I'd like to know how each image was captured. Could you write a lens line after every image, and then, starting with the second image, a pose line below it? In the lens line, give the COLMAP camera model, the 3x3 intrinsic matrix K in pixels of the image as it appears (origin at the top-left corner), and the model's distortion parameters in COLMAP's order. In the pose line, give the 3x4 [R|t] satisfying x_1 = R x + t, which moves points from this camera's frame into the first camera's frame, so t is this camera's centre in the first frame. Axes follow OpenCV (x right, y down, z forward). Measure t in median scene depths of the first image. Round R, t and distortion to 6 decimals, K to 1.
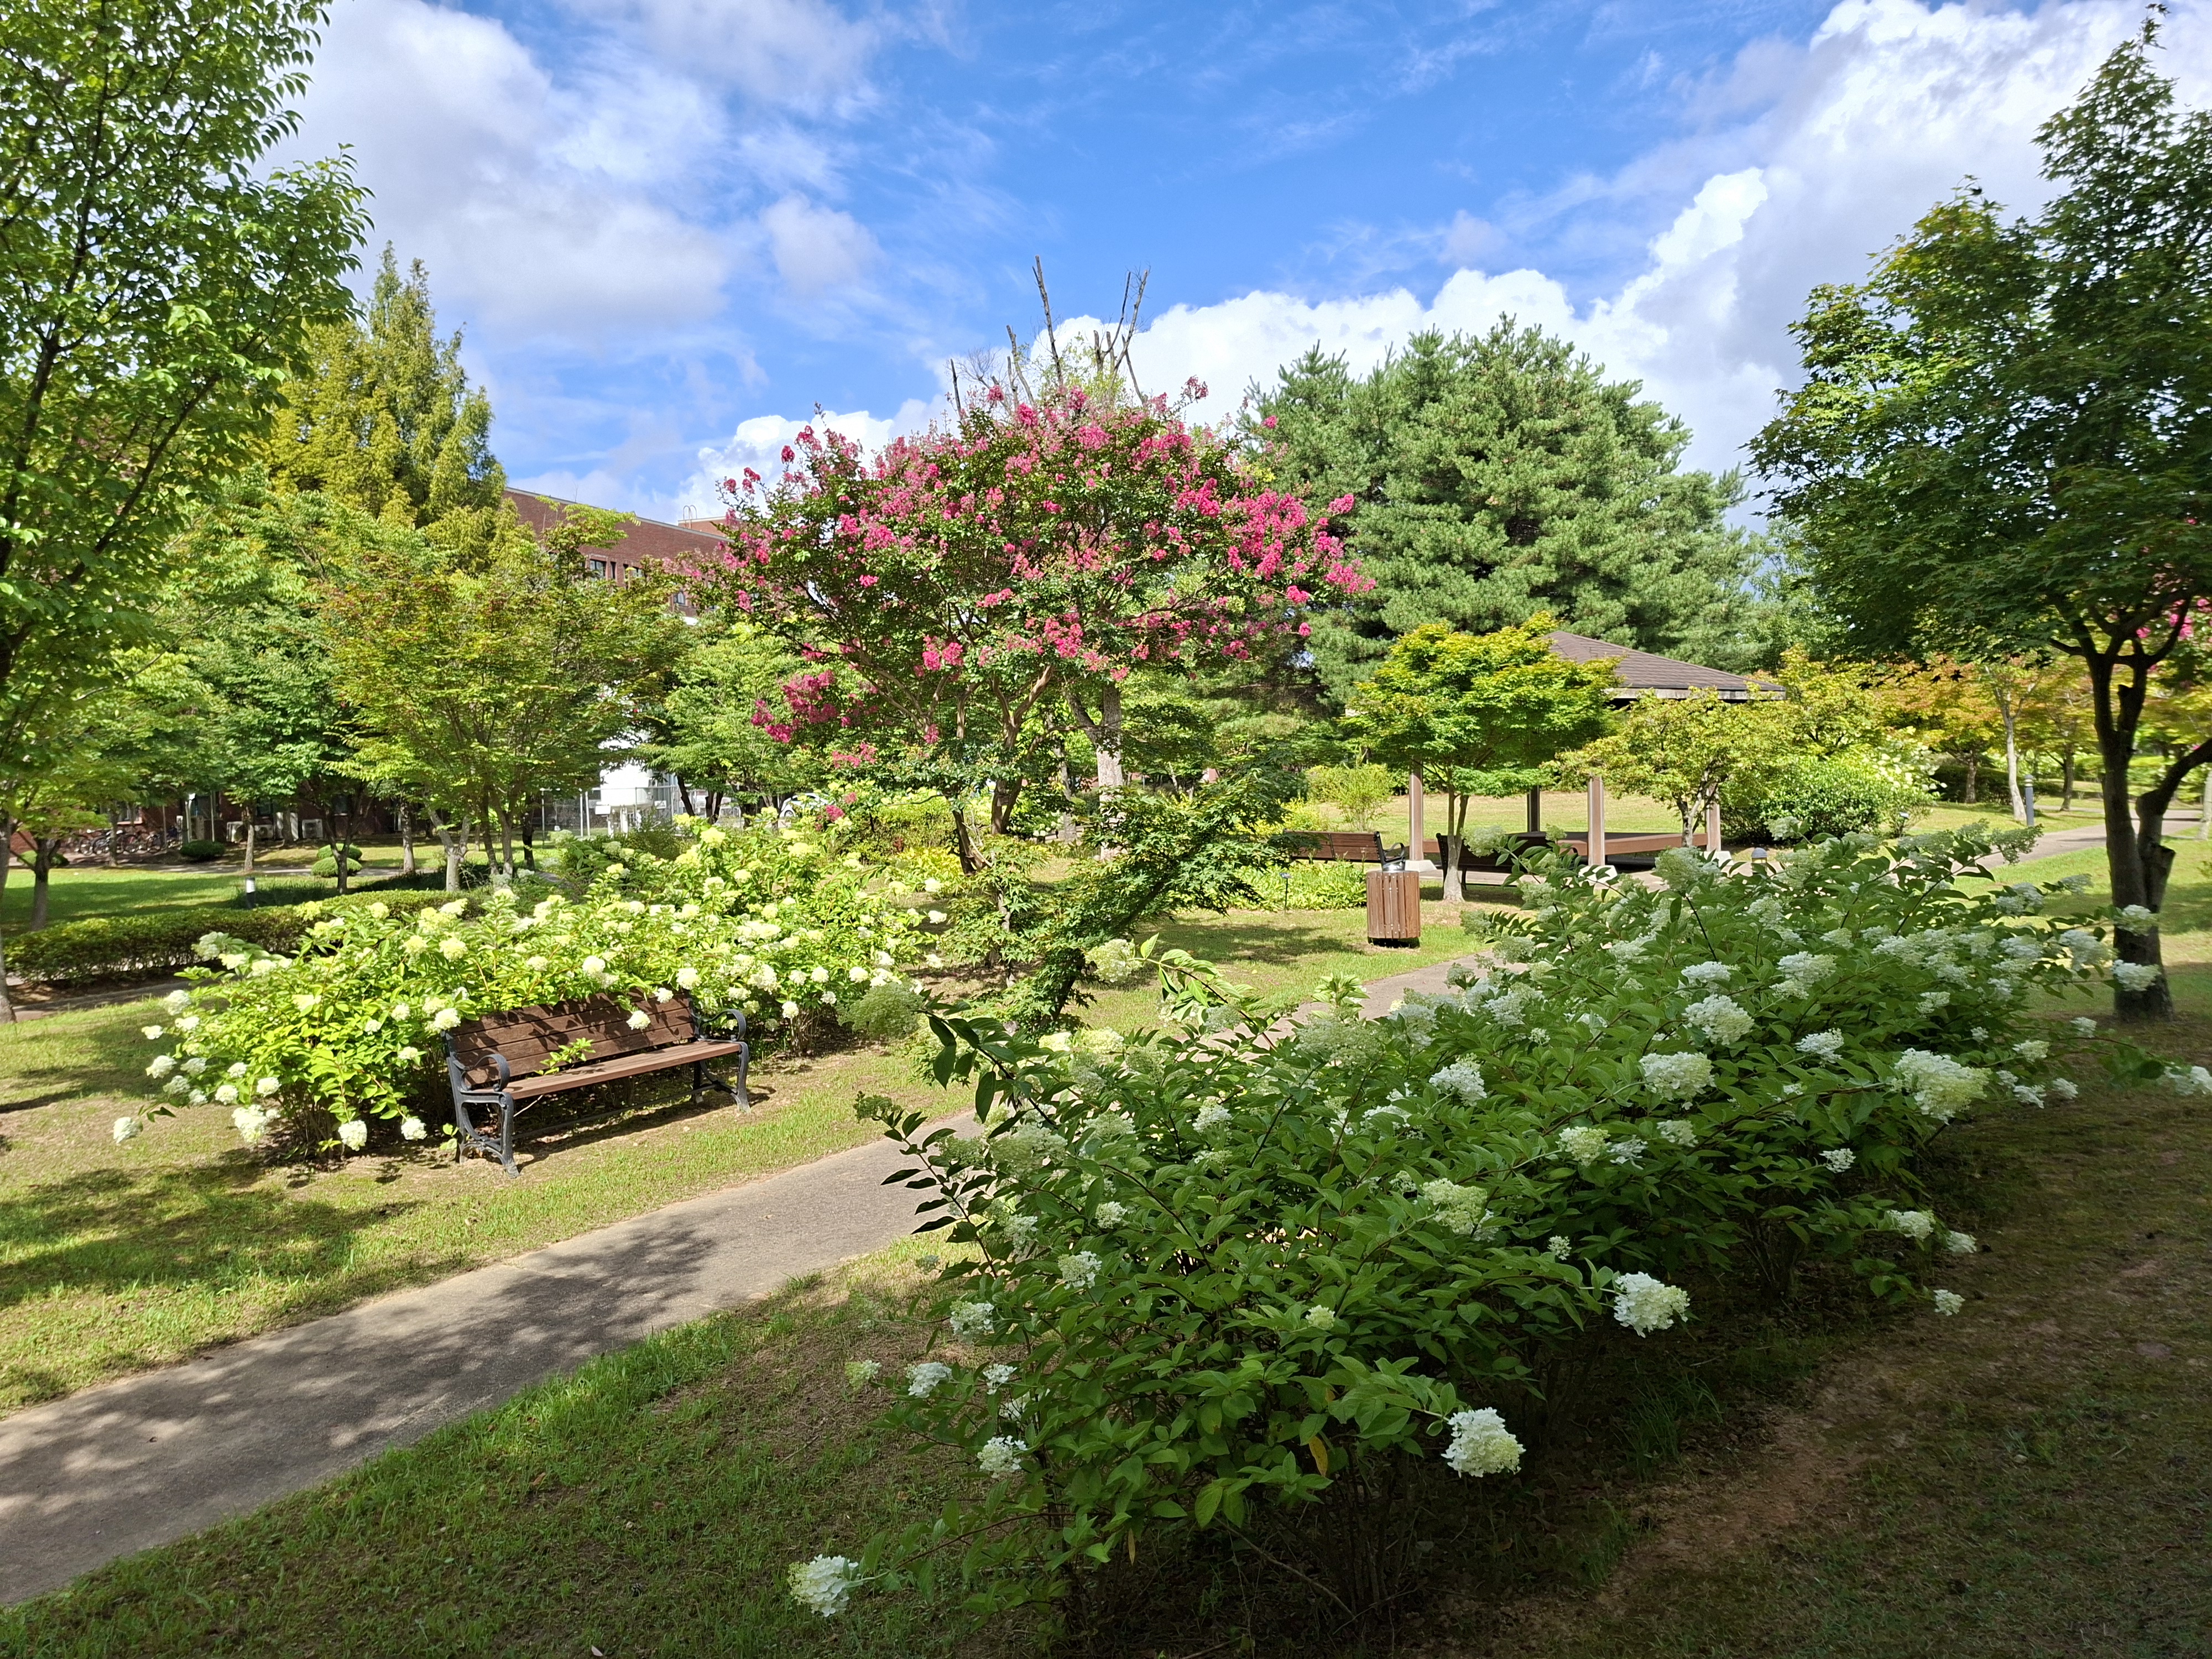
lens RADIAL K [[1531.1, 0, 1111.4], [0, 1531.1, 819.5], [0, 0, 1]] dist [0.133520, -0.206645]
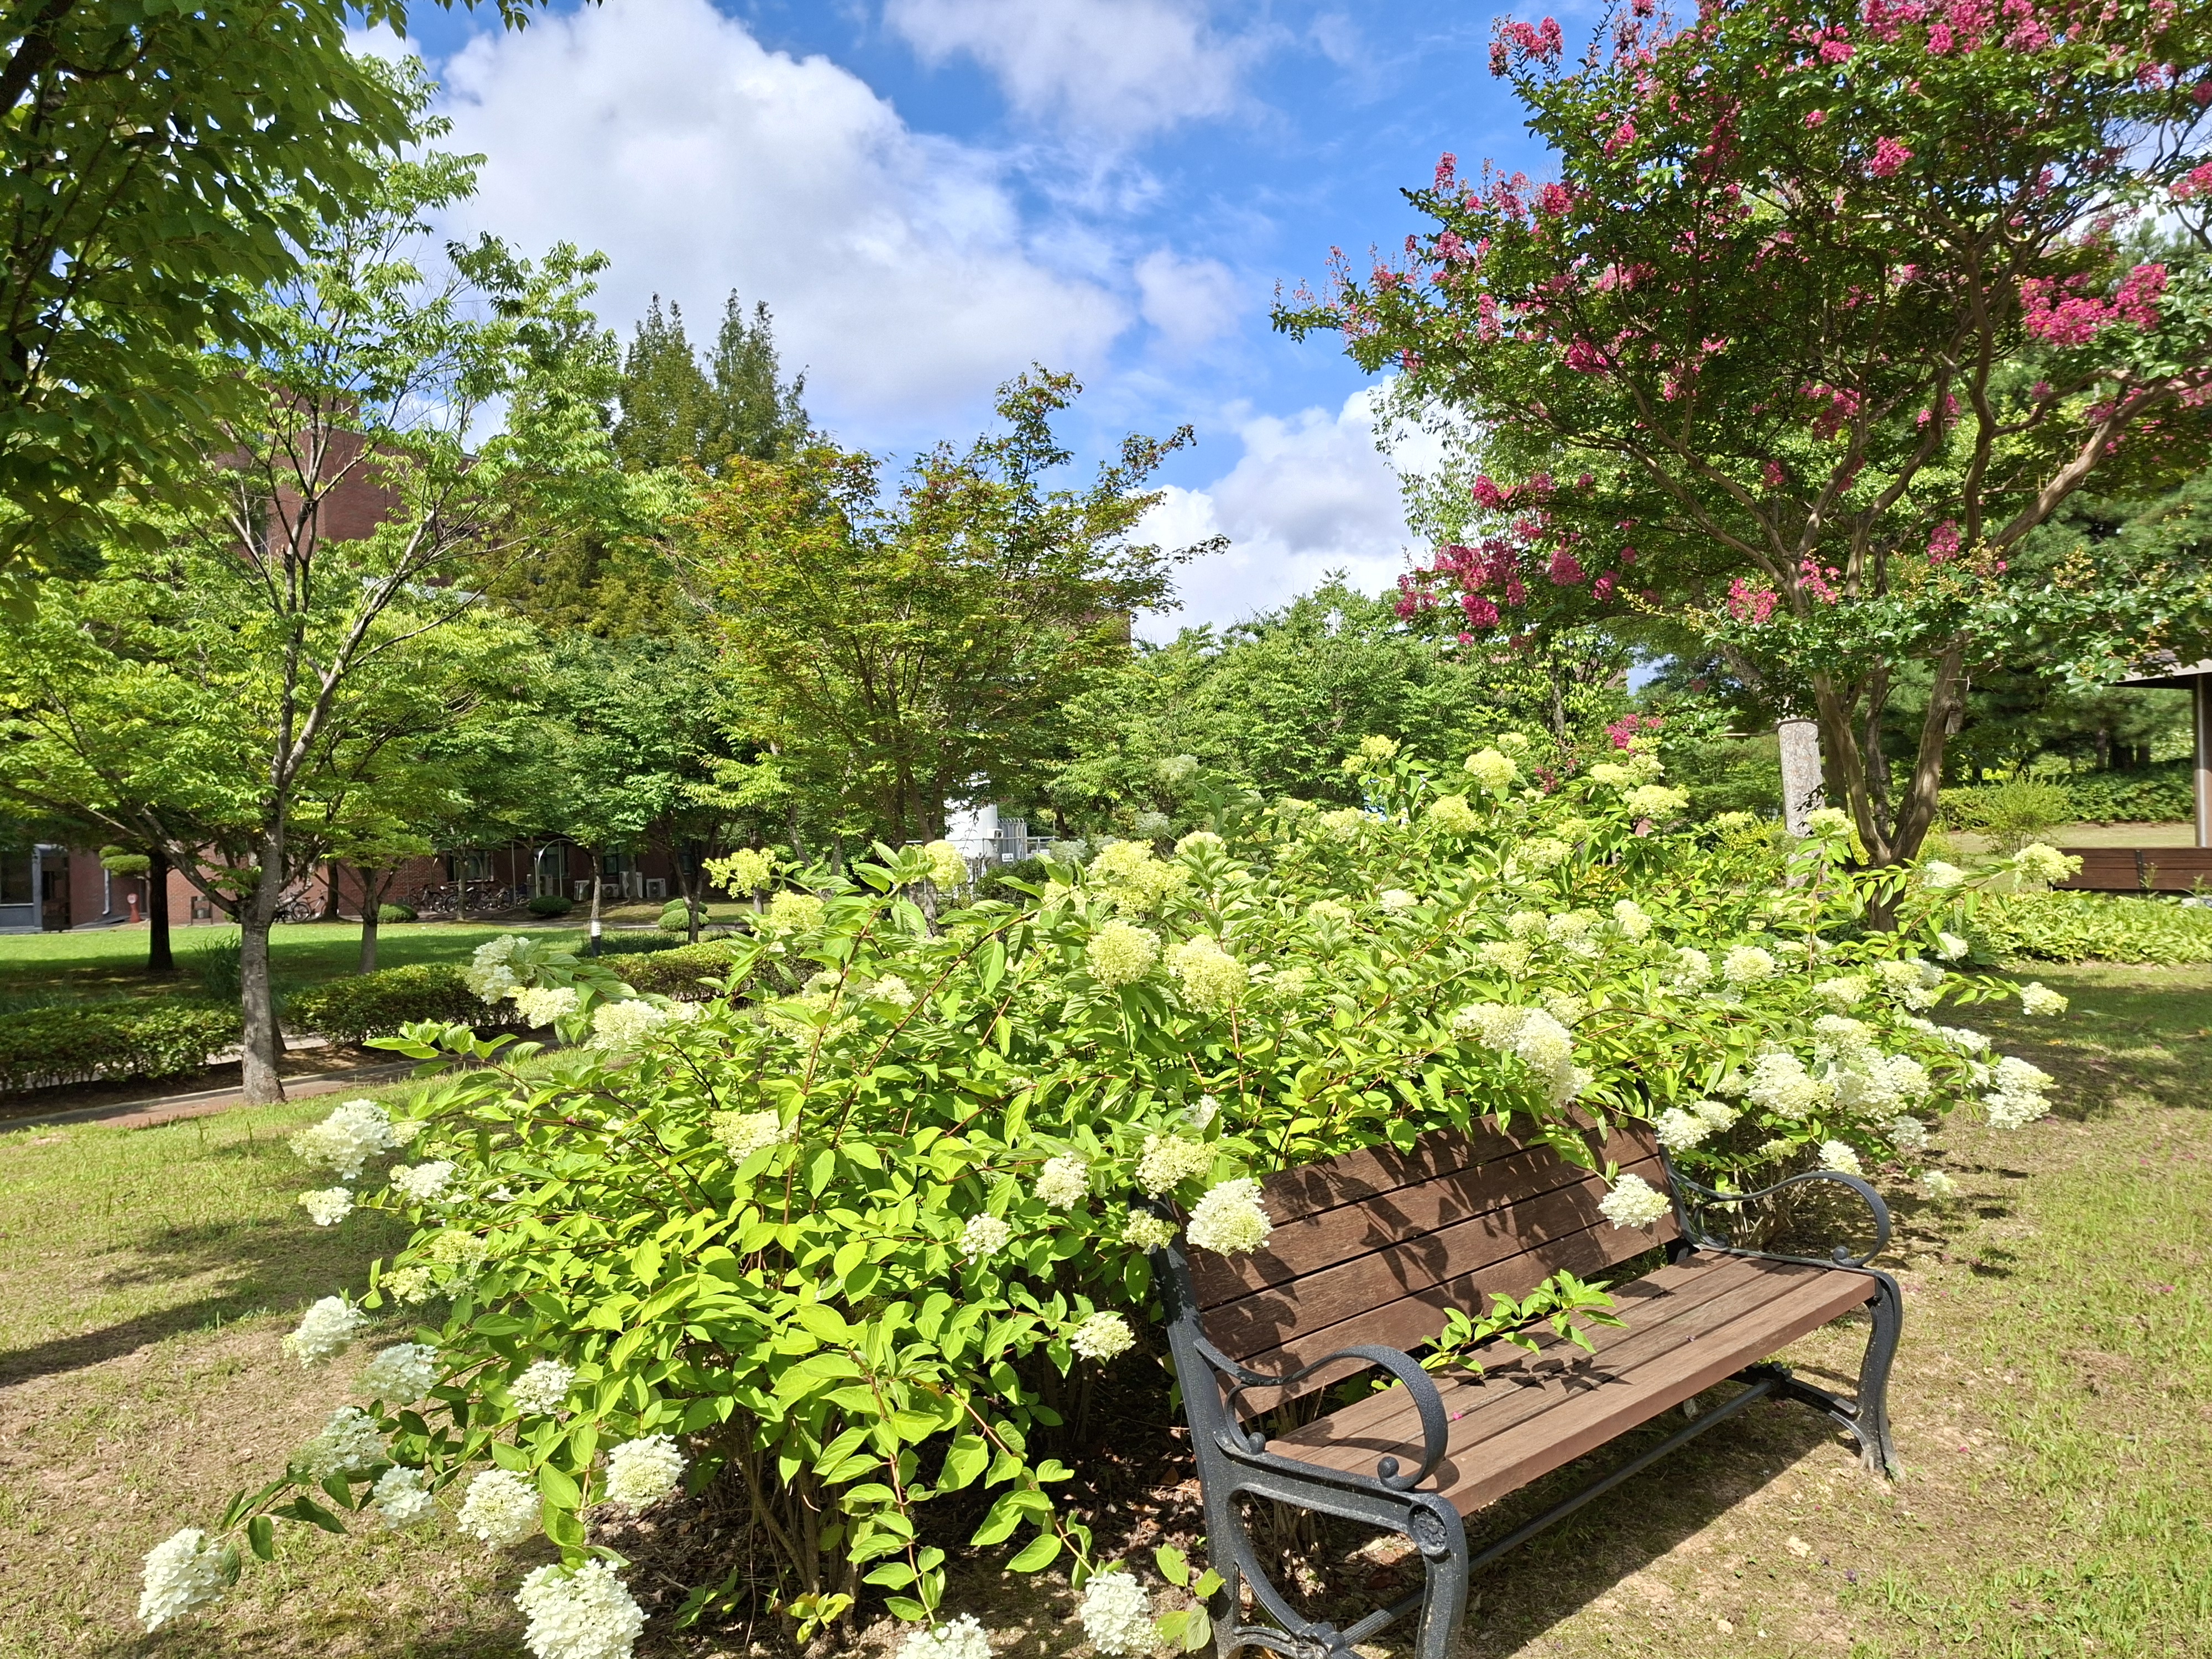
lens RADIAL K [[1527.4, 0, 1106.0], [0, 1527.4, 829.5], [0, 0, 1]] dist [0.098286, -0.133353]
pose [[0.983008, -0.009811, -0.183298, -0.269423], [0.001856, 0.999051, -0.043519, 0.047929], [0.183551, 0.042439, 0.982094, 0.490646]]
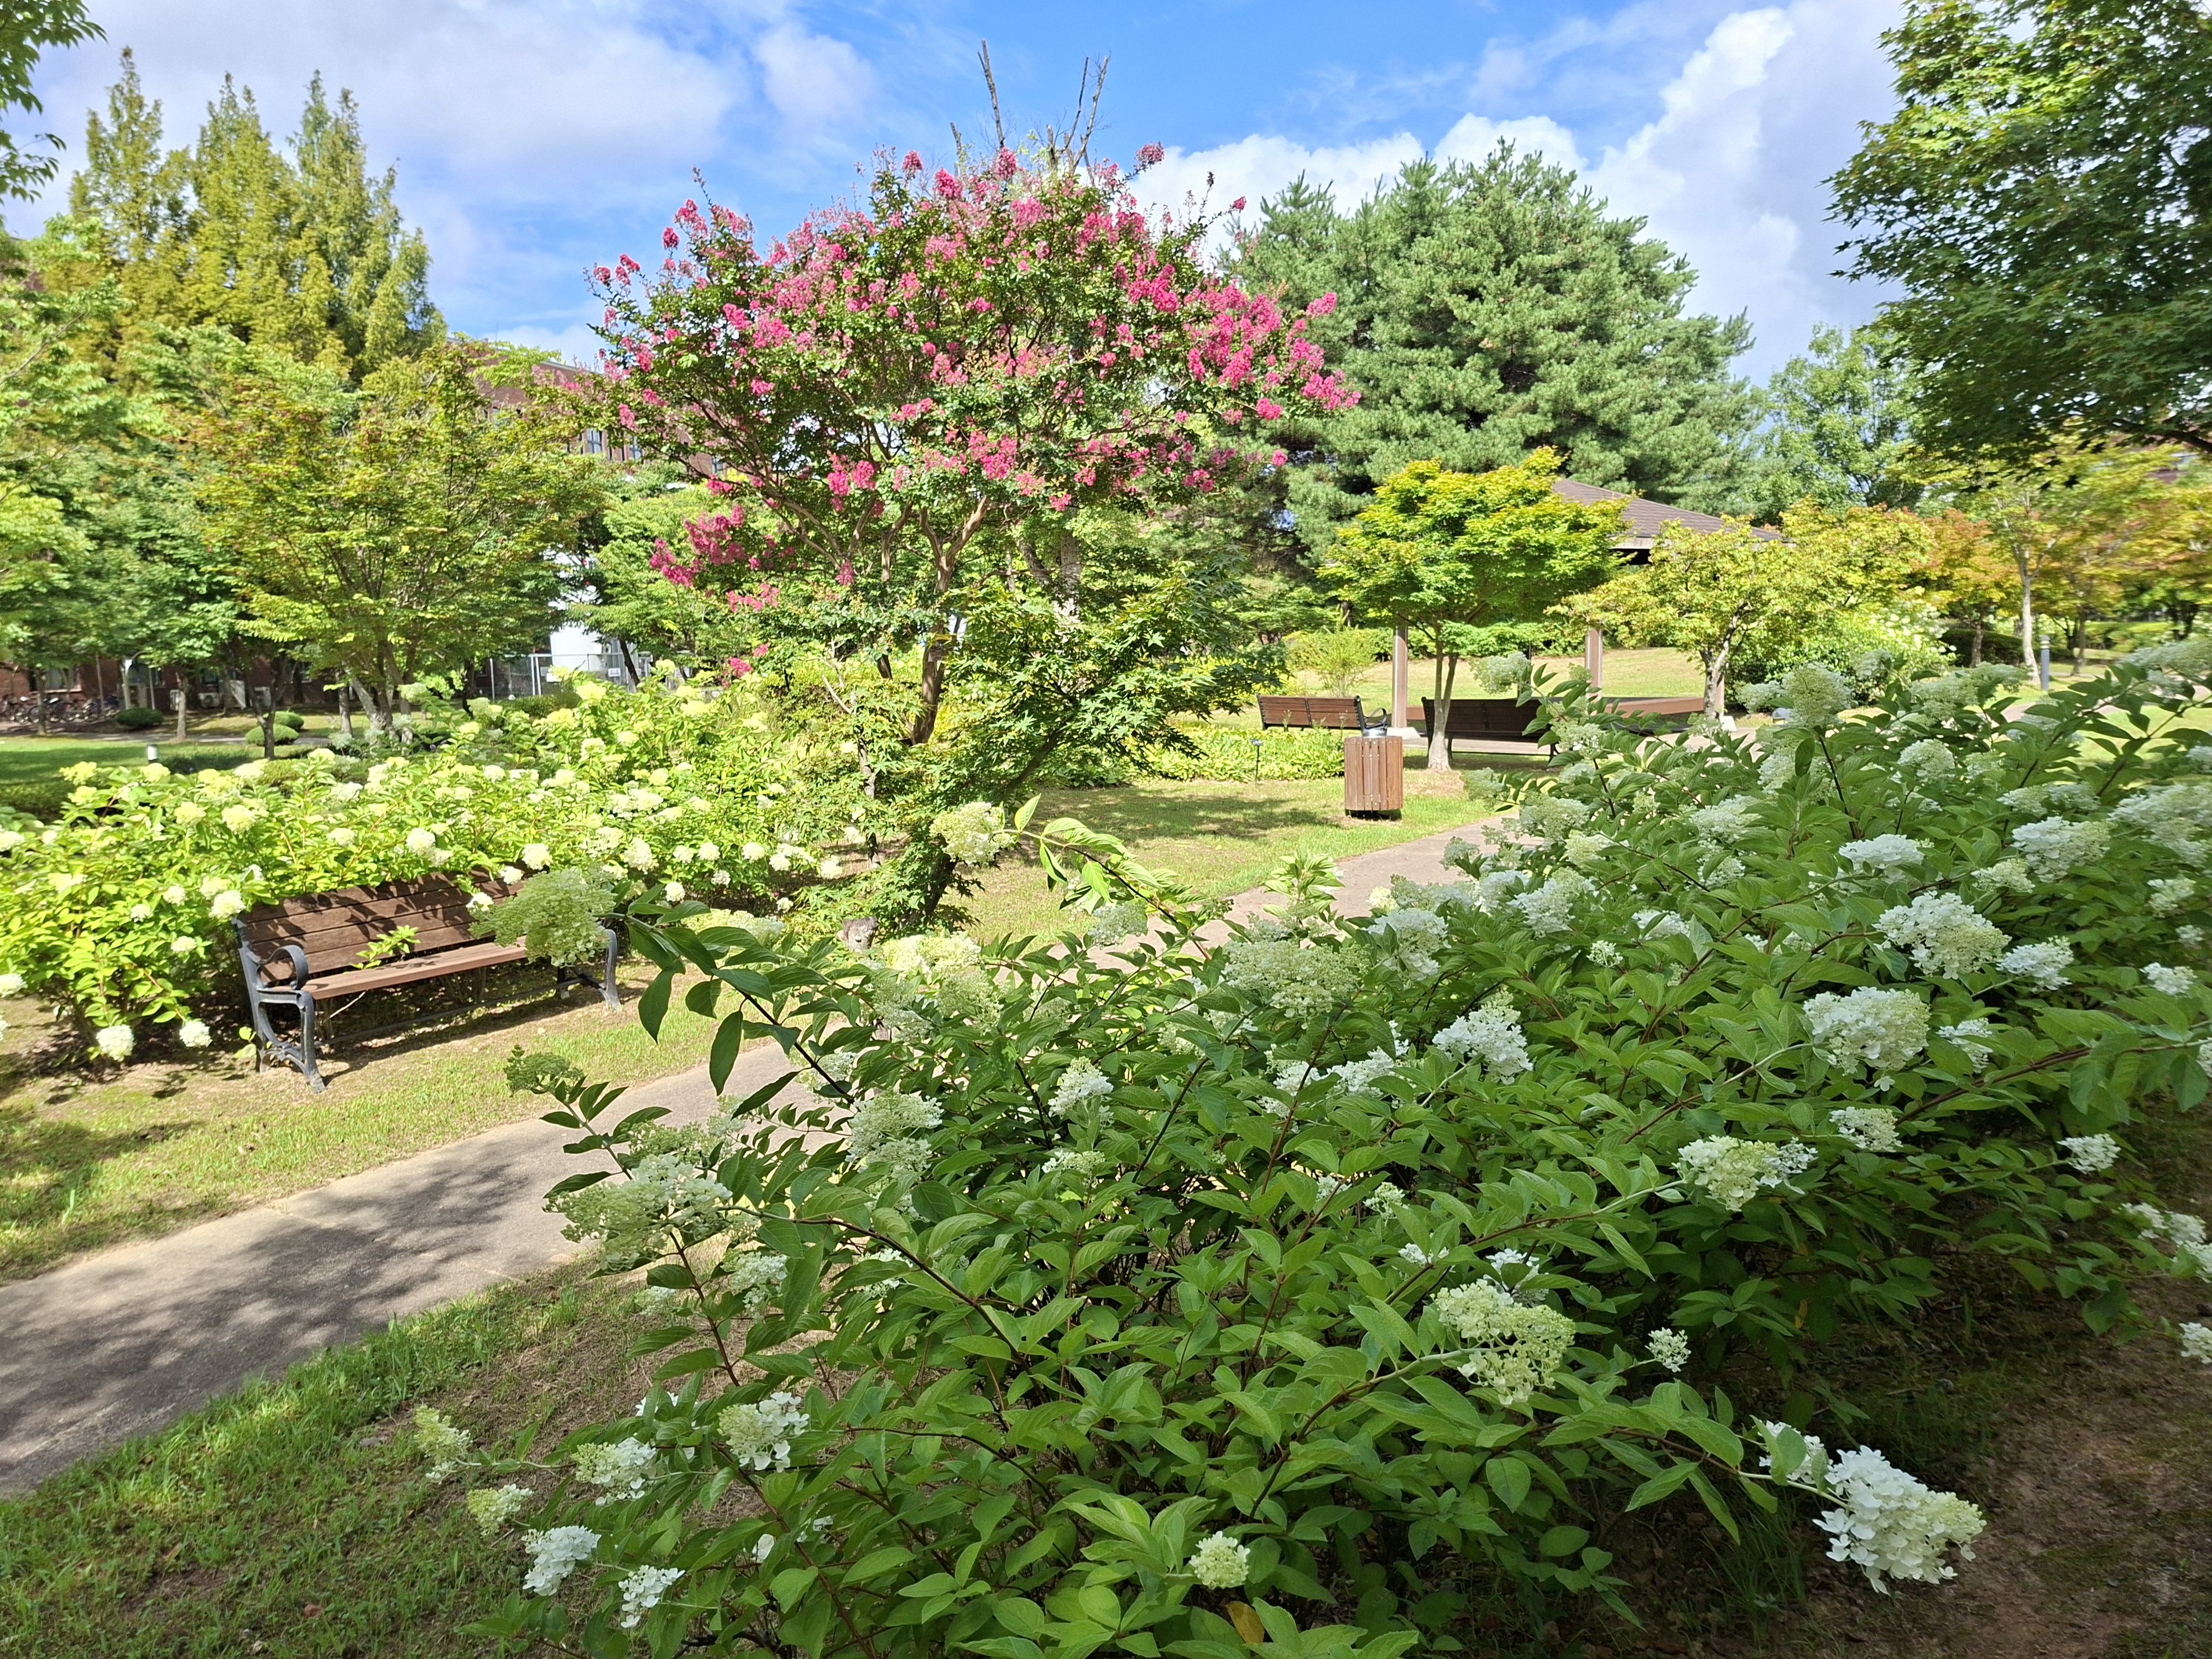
lens RADIAL K [[1527.4, 0, 1106.0], [0, 1527.4, 829.5], [0, 0, 1]] dist [0.098286, -0.133353]
pose [[0.999962, -0.000400, 0.008685, 0.021485], [-0.000367, 0.996112, 0.088101, 0.010934], [-0.008686, -0.088101, 0.996074, 0.121856]]
